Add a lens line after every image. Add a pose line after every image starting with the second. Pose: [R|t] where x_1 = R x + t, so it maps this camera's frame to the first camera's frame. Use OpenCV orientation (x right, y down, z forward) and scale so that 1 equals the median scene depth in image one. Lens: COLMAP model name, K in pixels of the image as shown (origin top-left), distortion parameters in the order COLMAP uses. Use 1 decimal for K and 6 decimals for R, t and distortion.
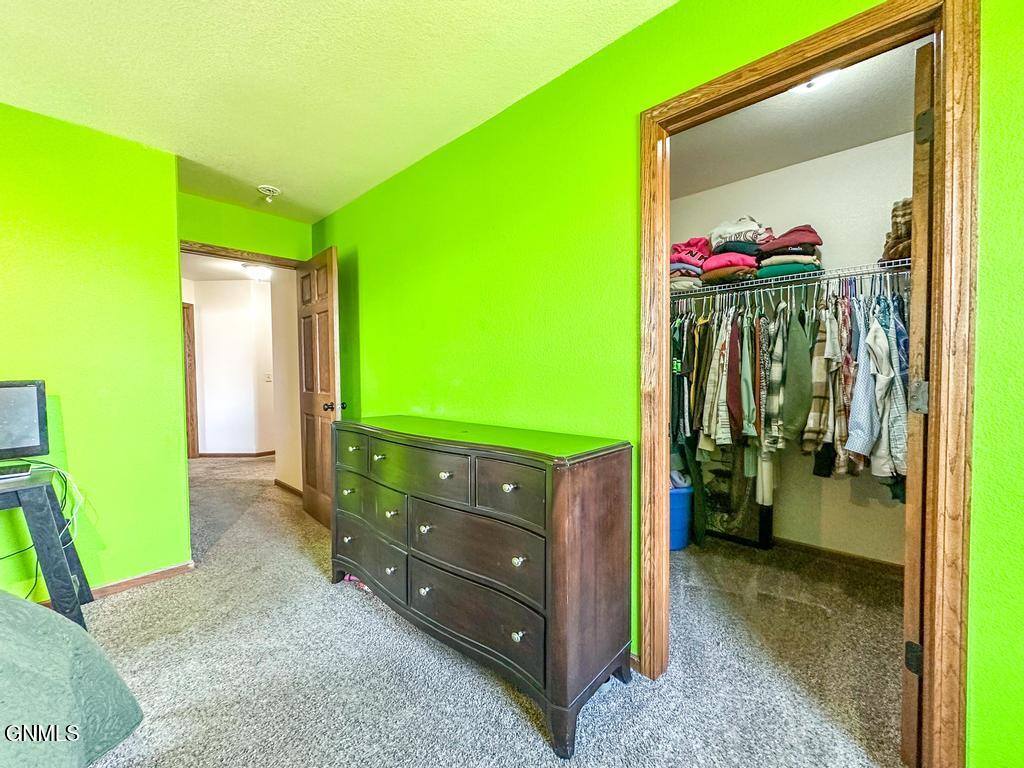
lens RADIAL K [[422.2, 0, 504.8], [0, 422.2, 383.6], [0, 0, 1]] dist [-0.006549, 0.002174]
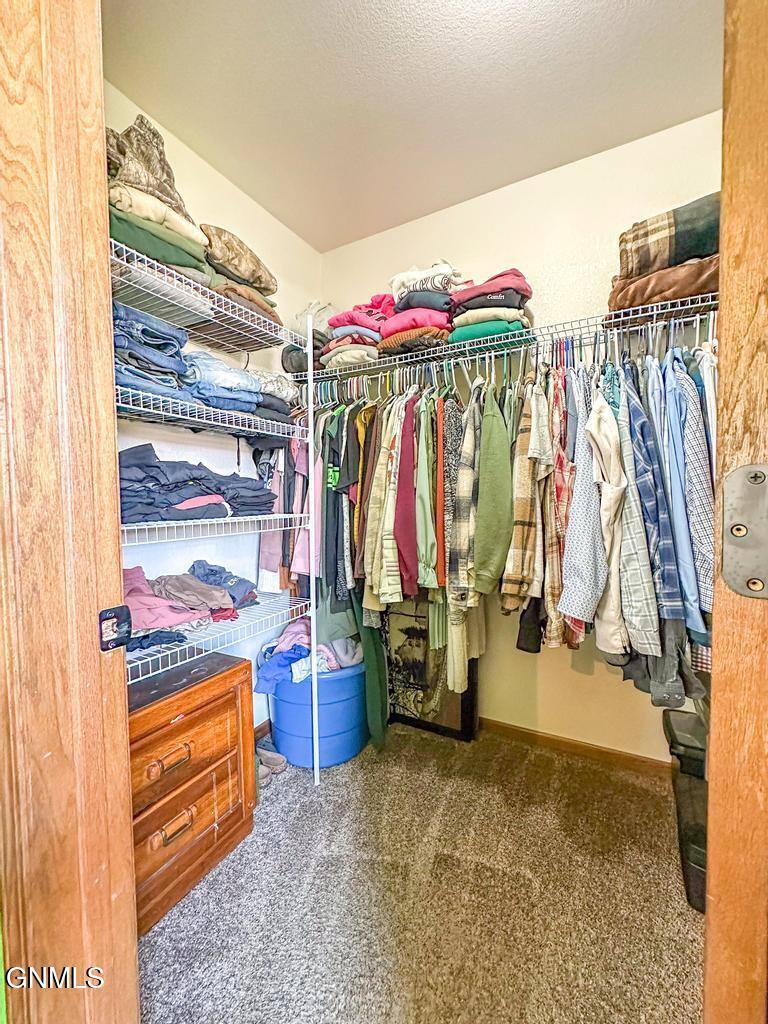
lens RADIAL K [[422.2, 0, 387.4], [0, 422.2, 515.6], [0, 0, 1]] dist [-0.006549, 0.002174]
pose [[0.966680, -0.014417, 0.255583, 0.376466], [0.011671, 0.999857, 0.012258, 0.010661], [-0.255723, -0.008867, 0.966709, 0.430853]]
